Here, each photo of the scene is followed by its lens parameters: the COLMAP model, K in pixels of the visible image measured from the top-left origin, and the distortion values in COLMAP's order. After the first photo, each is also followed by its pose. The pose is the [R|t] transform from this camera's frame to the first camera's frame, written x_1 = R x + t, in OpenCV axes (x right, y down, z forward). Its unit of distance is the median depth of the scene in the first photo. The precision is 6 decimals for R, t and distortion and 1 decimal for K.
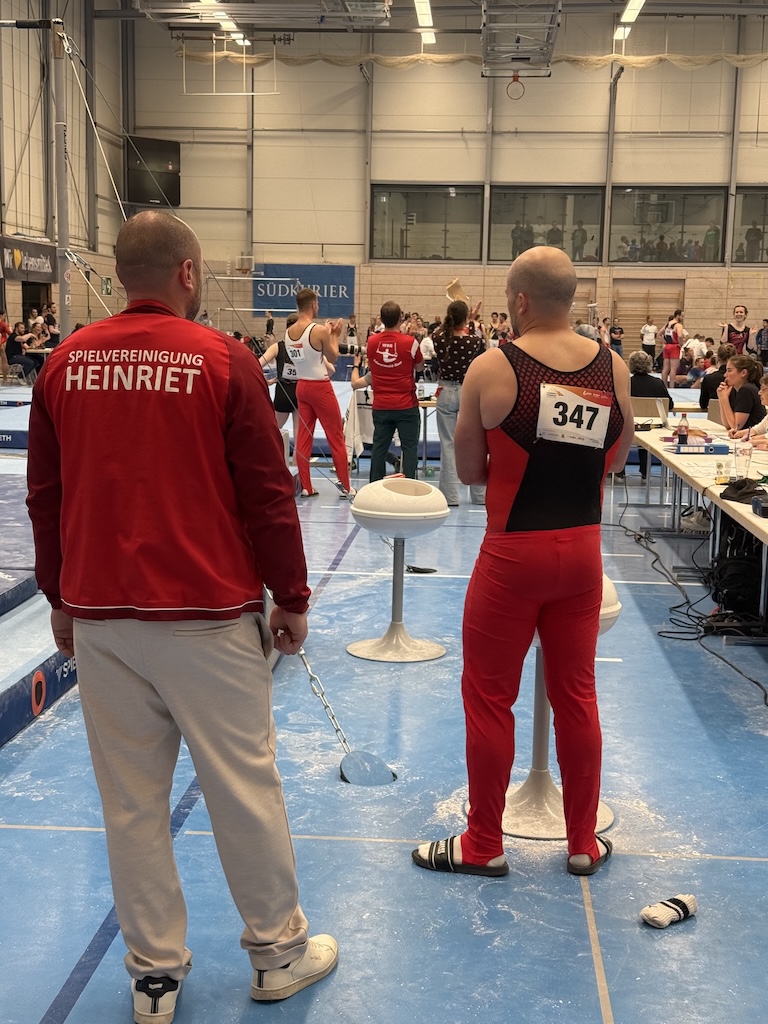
lens RADIAL K [[1415.1, 0, 382.6], [0, 1415.1, 509.2], [0, 0, 1]] dist [0.203347, -0.418573]
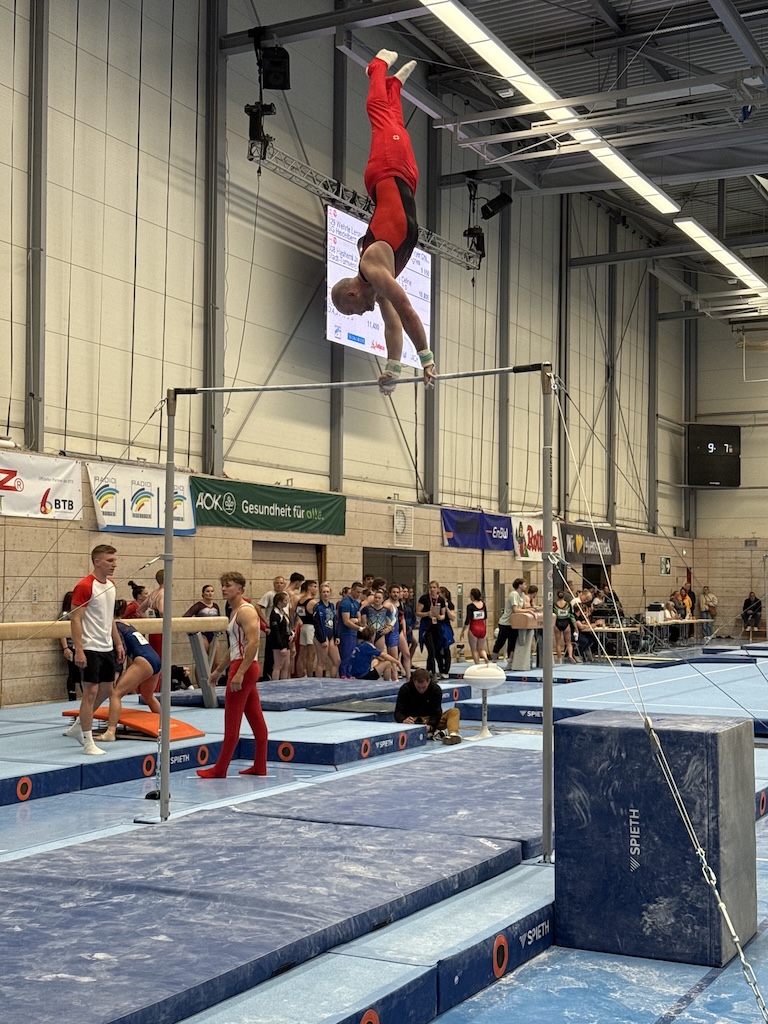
lens RADIAL K [[1415.1, 0, 382.6], [0, 1415.1, 509.2], [0, 0, 1]] dist [0.203347, -0.418573]
pose [[0.923105, -0.033030, -0.383126, 0.013256], [-0.040789, 0.982274, -0.182962, -0.000359], [0.382378, 0.184520, 0.905395, -0.011680]]
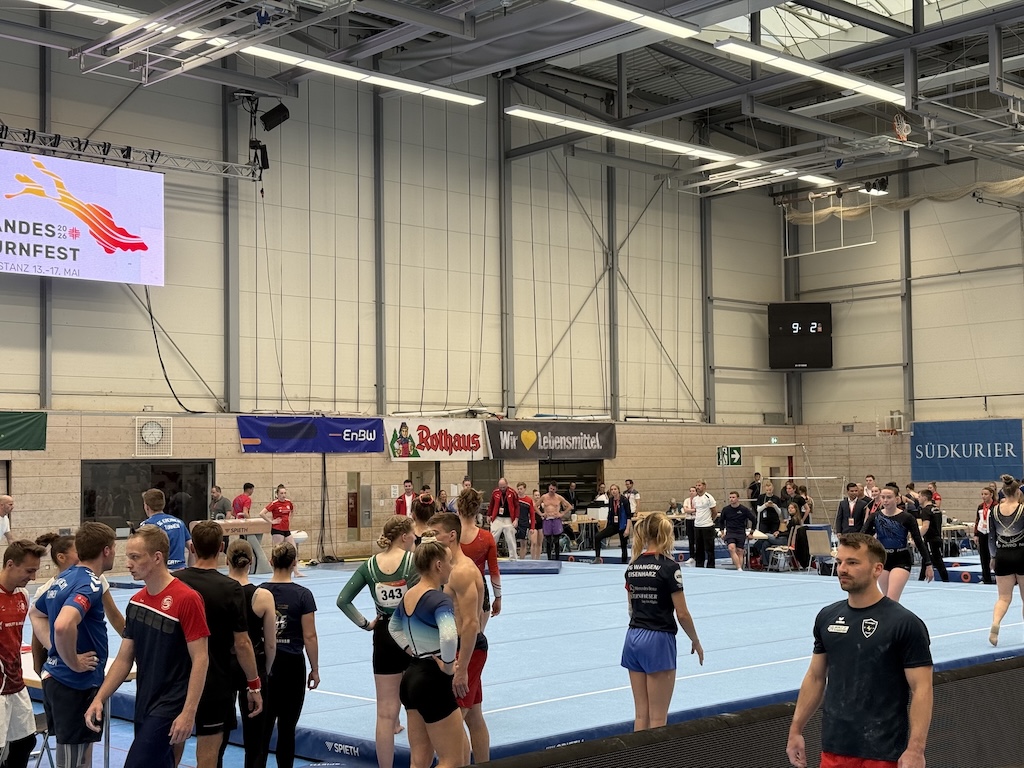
lens RADIAL K [[1415.1, 0, 520.7], [0, 1415.1, 383.5], [0, 0, 1]] dist [0.203347, -0.418573]
pose [[0.740266, -0.071579, -0.668493, 0.359370], [-0.060178, 0.983271, -0.171923, -0.031008], [0.669615, 0.167498, 0.723574, 0.204919]]
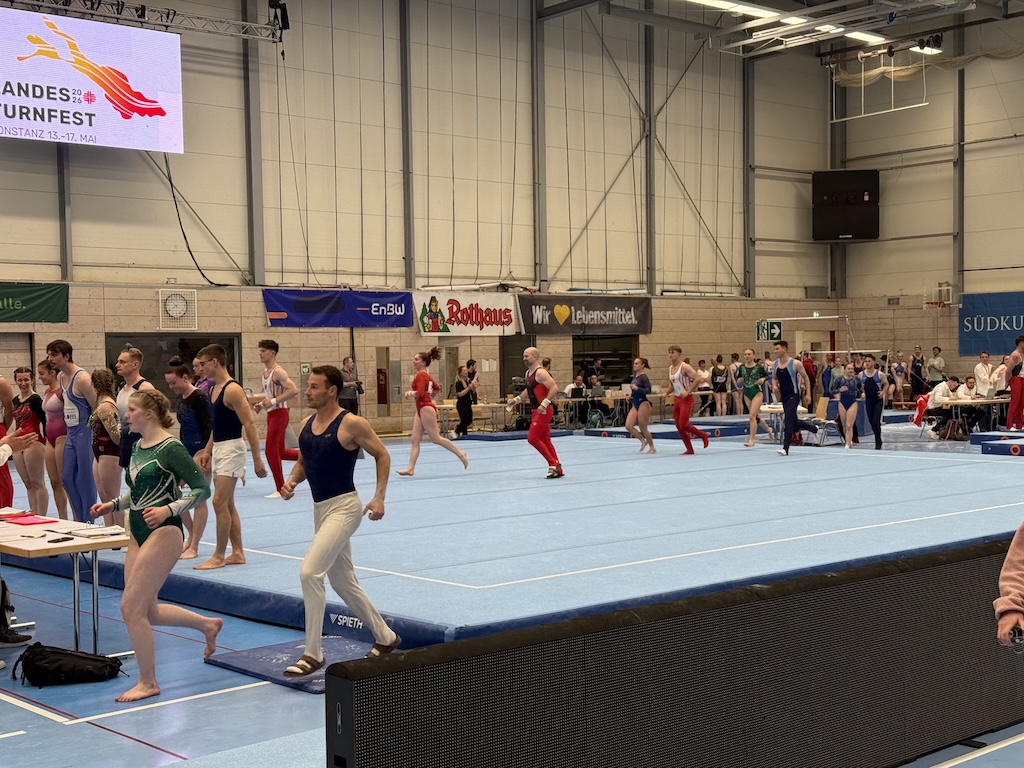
lens RADIAL K [[1421.6, 0, 512.0], [0, 1421.6, 384.0], [0, 0, 1]] dist [0.217432, -0.479727]
pose [[0.717902, -0.016196, -0.695955, 0.350164], [-0.061651, 0.994322, -0.086734, -0.029783], [0.693409, 0.105173, 0.712828, 0.219437]]
